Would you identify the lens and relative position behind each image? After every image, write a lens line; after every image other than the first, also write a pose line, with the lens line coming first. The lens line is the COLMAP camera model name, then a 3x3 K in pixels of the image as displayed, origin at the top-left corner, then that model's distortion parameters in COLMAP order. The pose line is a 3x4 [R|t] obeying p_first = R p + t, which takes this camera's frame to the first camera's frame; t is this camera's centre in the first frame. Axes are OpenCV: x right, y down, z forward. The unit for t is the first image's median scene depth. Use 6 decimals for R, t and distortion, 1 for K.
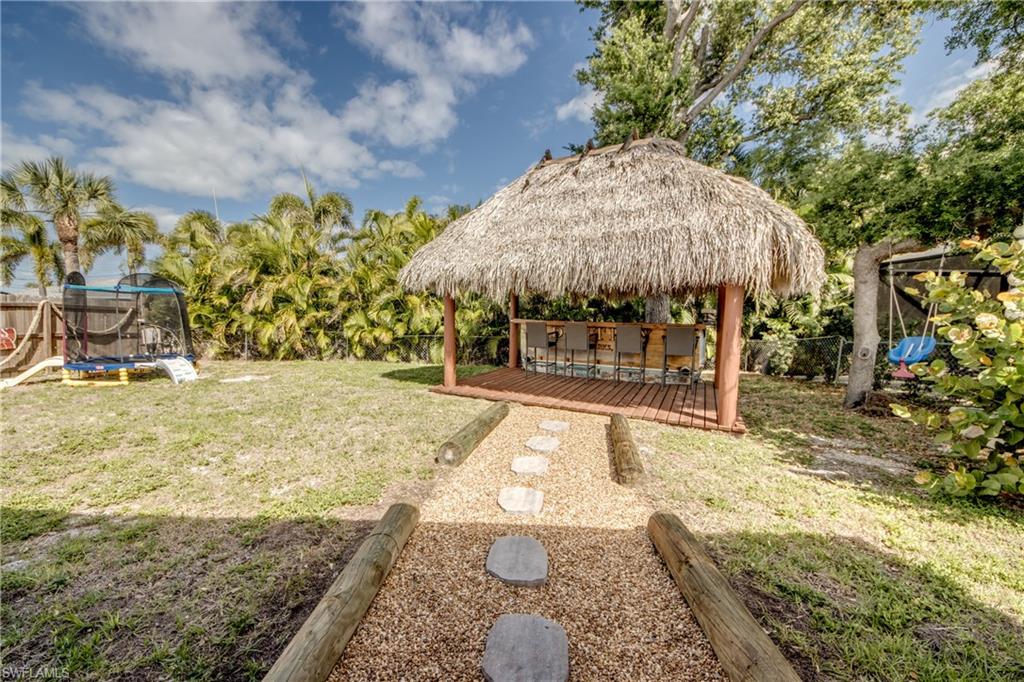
lens RADIAL K [[377.4, 0, 521.7], [0, 377.4, 340.8], [0, 0, 1]] dist [0.000276, -0.008367]
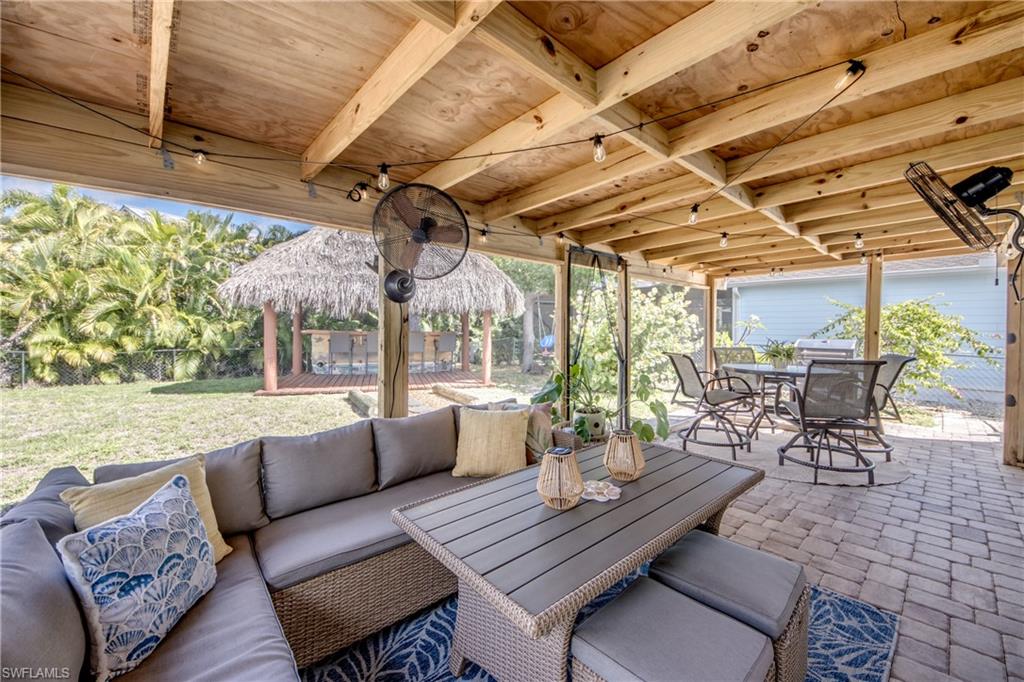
lens RADIAL K [[420.8, 0, 495.8], [0, 420.8, 327.2], [0, 0, 1]] dist [0.000070, -0.016186]
pose [[0.731894, -0.007723, 0.681374, -0.361622], [0.050711, 0.997780, -0.043162, 0.013979], [-0.679529, 0.066143, 0.730661, -0.252385]]
